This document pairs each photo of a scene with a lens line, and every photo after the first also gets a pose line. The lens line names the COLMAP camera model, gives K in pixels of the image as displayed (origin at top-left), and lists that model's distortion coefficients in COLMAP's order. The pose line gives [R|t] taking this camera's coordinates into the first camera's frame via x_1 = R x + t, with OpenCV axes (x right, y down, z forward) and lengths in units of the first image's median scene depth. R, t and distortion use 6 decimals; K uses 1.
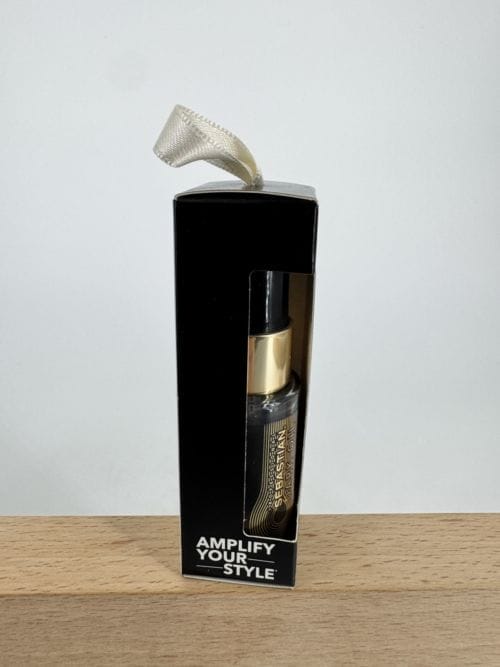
lens RADIAL K [[470.3, 0, 248.3], [0, 470.3, 279.5], [0, 0, 1]] dist [-0.000545, -0.002636]
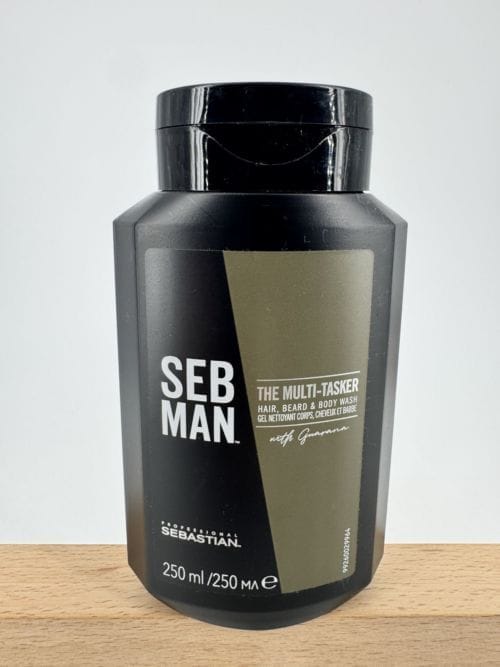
lens RADIAL K [[470.3, 0, 248.3], [0, 470.3, 279.5], [0, 0, 1]] dist [-0.000545, -0.002636]
pose [[0.999836, -0.005862, -0.017152, 0.066067], [0.004206, 0.995464, -0.095045, 0.028714], [0.017632, 0.094957, 0.995325, -0.085448]]
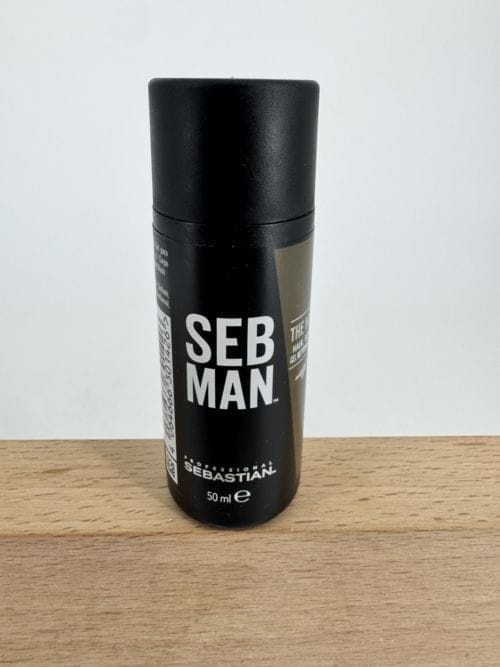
lens RADIAL K [[475.1, 0, 250.8], [0, 475.1, 230.7], [0, 0, 1]] dist [-0.000940, -0.002497]
pose [[0.999975, -0.004720, -0.005180, 0.072407], [0.004861, 0.999607, 0.027620, 0.142332], [0.005047, -0.027644, 0.999605, 0.226985]]
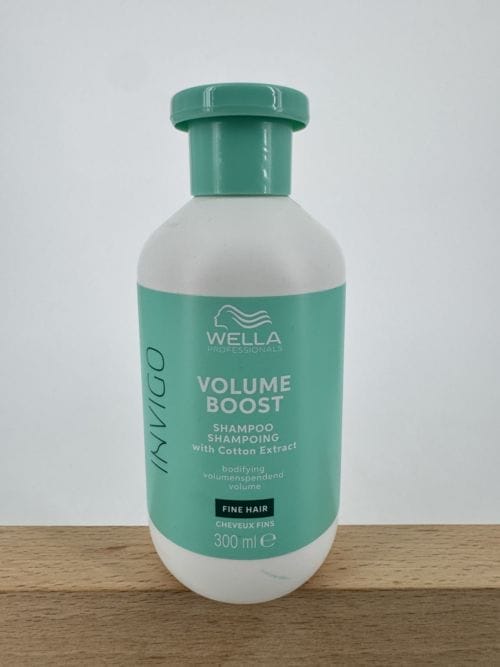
lens RADIAL K [[470.3, 0, 248.3], [0, 470.3, 279.5], [0, 0, 1]] dist [-0.000545, -0.002636]
pose [[0.999515, -0.014756, -0.027441, 0.080032], [0.011815, 0.994463, -0.104416, 0.066788], [0.028829, 0.104042, 0.994155, -0.139584]]
